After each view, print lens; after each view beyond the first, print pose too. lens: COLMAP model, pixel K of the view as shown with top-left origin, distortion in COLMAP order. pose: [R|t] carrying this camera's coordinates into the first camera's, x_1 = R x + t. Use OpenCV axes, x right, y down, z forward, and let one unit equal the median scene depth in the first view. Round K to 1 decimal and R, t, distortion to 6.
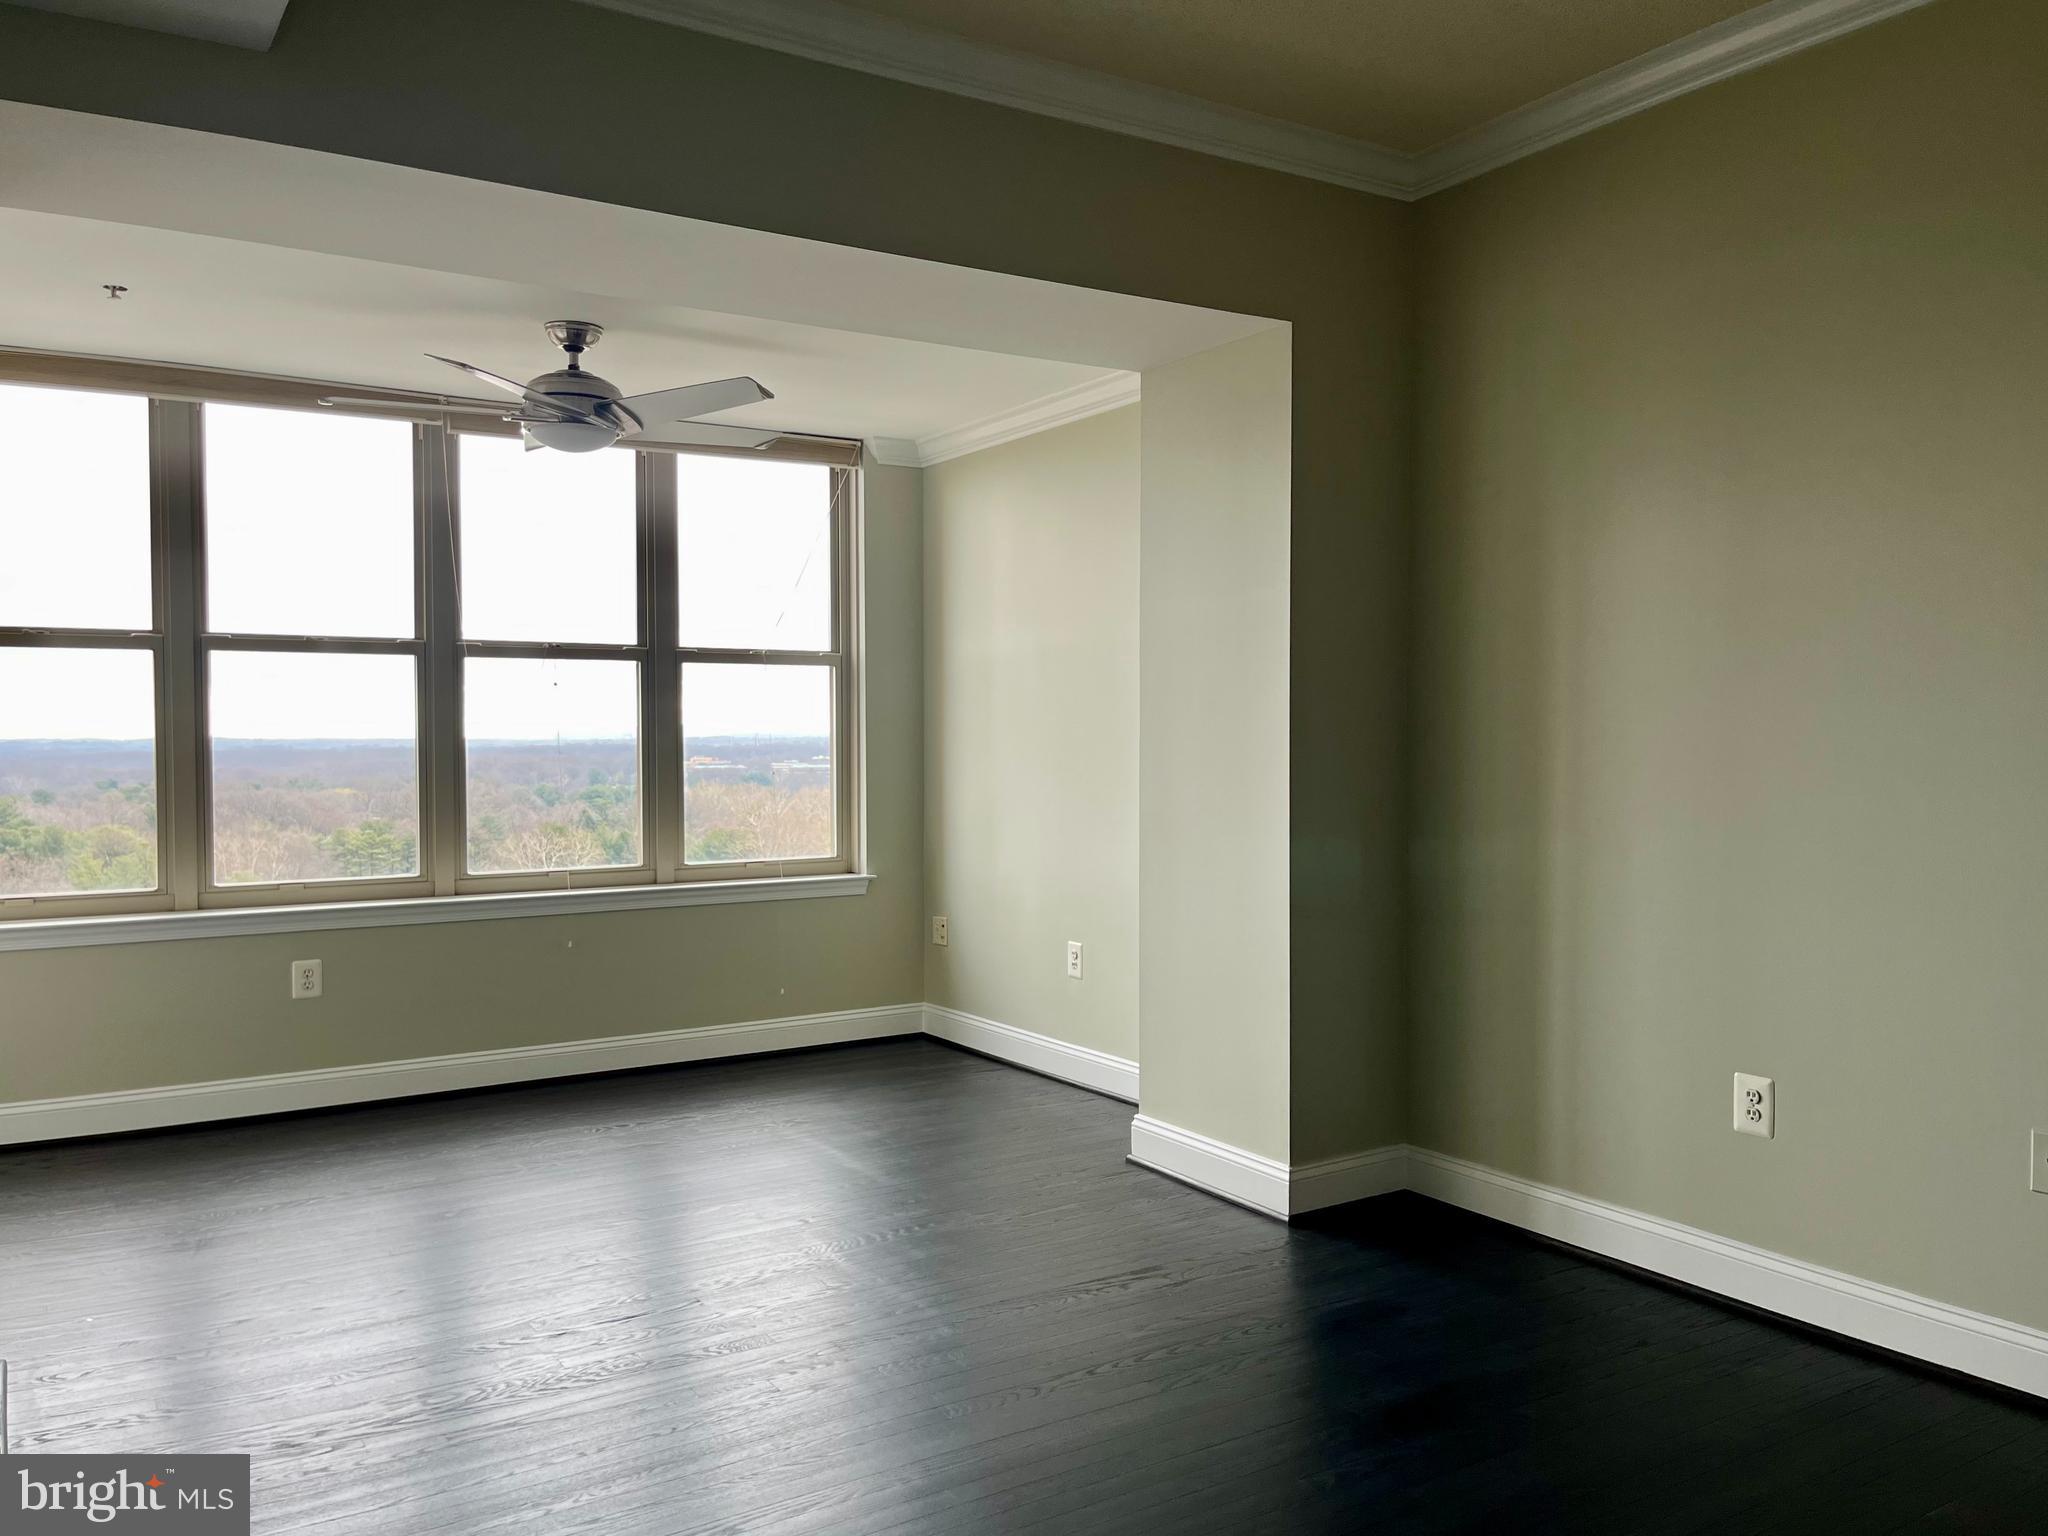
lens RADIAL K [[1601.7, 0, 1025.9], [0, 1601.7, 774.5], [0, 0, 1]] dist [0.055216, -0.041516]
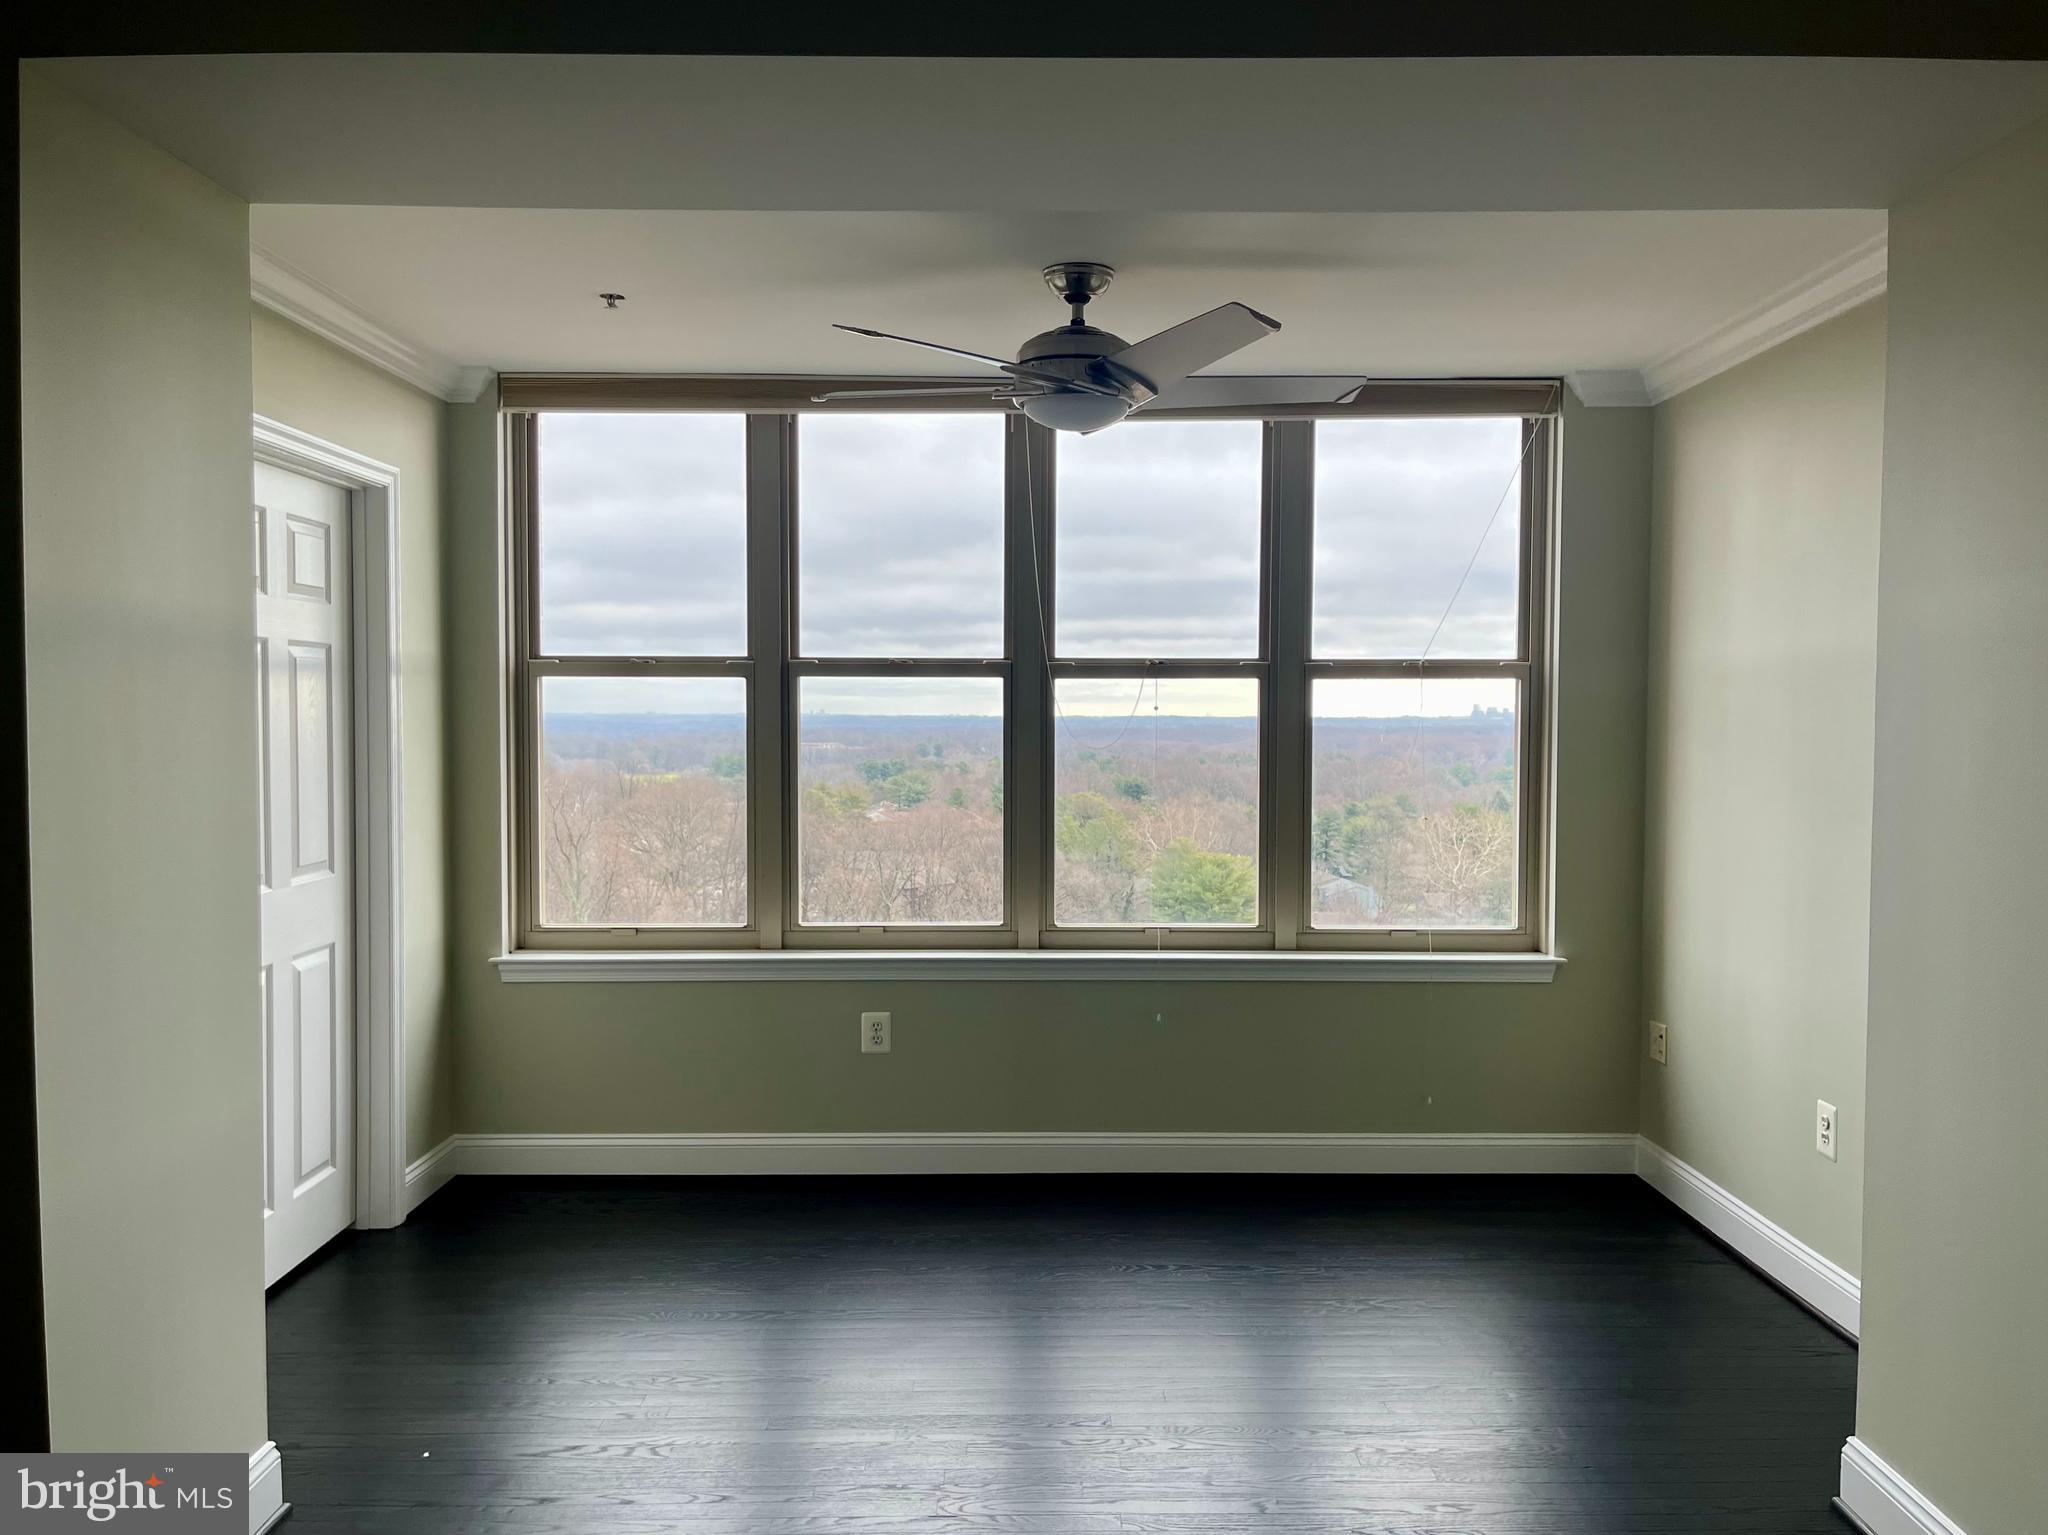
lens RADIAL K [[1601.7, 0, 1025.9], [0, 1601.7, 774.0], [0, 0, 1]] dist [0.055216, -0.041516]
pose [[0.848506, 0.025890, -0.528552, 0.097273], [-0.019360, 0.999653, 0.017886, -0.035542], [0.528832, -0.004944, 0.848712, 0.252186]]
